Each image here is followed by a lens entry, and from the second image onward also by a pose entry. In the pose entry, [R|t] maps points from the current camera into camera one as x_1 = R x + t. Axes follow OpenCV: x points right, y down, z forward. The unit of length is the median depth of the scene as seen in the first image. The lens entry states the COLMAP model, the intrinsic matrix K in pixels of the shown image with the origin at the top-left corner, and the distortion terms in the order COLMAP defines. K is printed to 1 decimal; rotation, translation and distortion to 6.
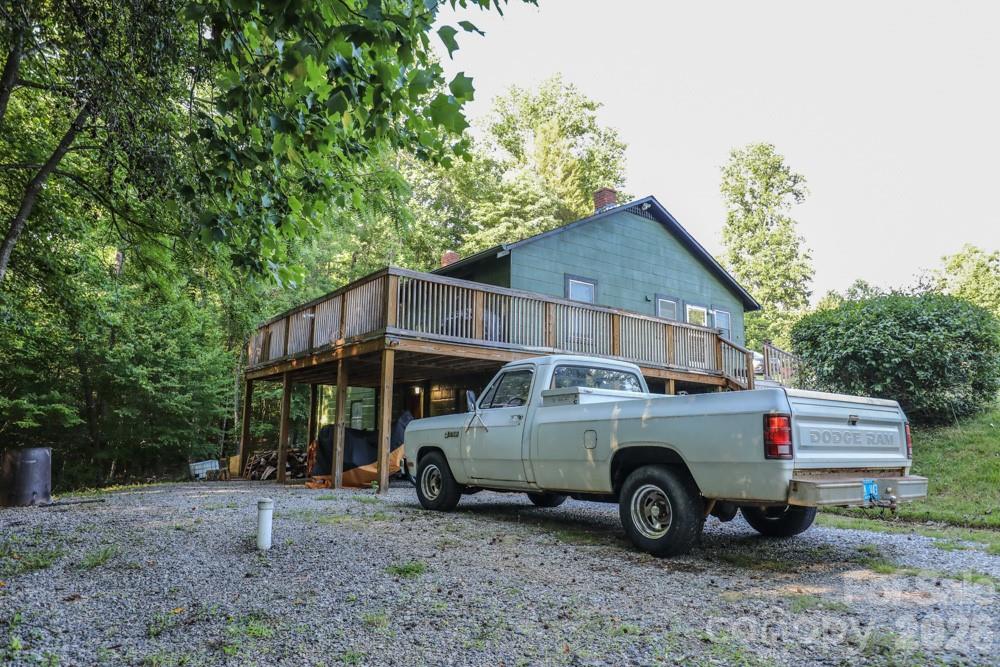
lens RADIAL K [[666.7, 0, 500.0], [0, 666.7, 333.5], [0, 0, 1]] dist [-0.002310, -0.001563]
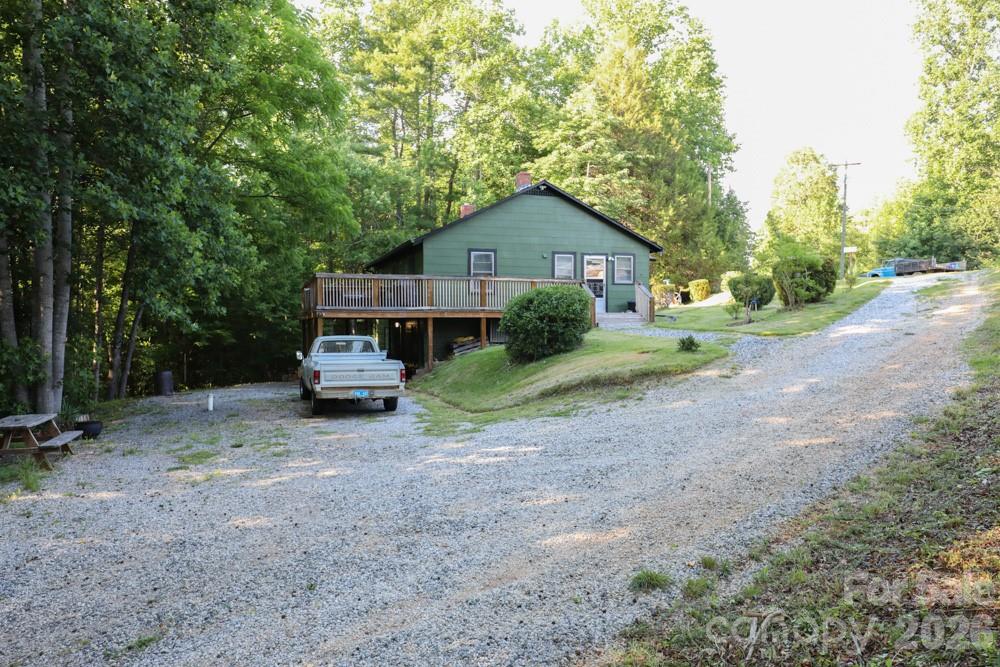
lens RADIAL K [[818.2, 0, 500.0], [0, 818.2, 333.5], [0, 0, 1]] dist [0.003437, -0.000796]
pose [[0.941643, -0.013316, -0.336351, 0.544703], [0.070078, 0.985079, 0.157189, -0.129735], [0.329239, -0.171587, 0.928526, -0.497296]]
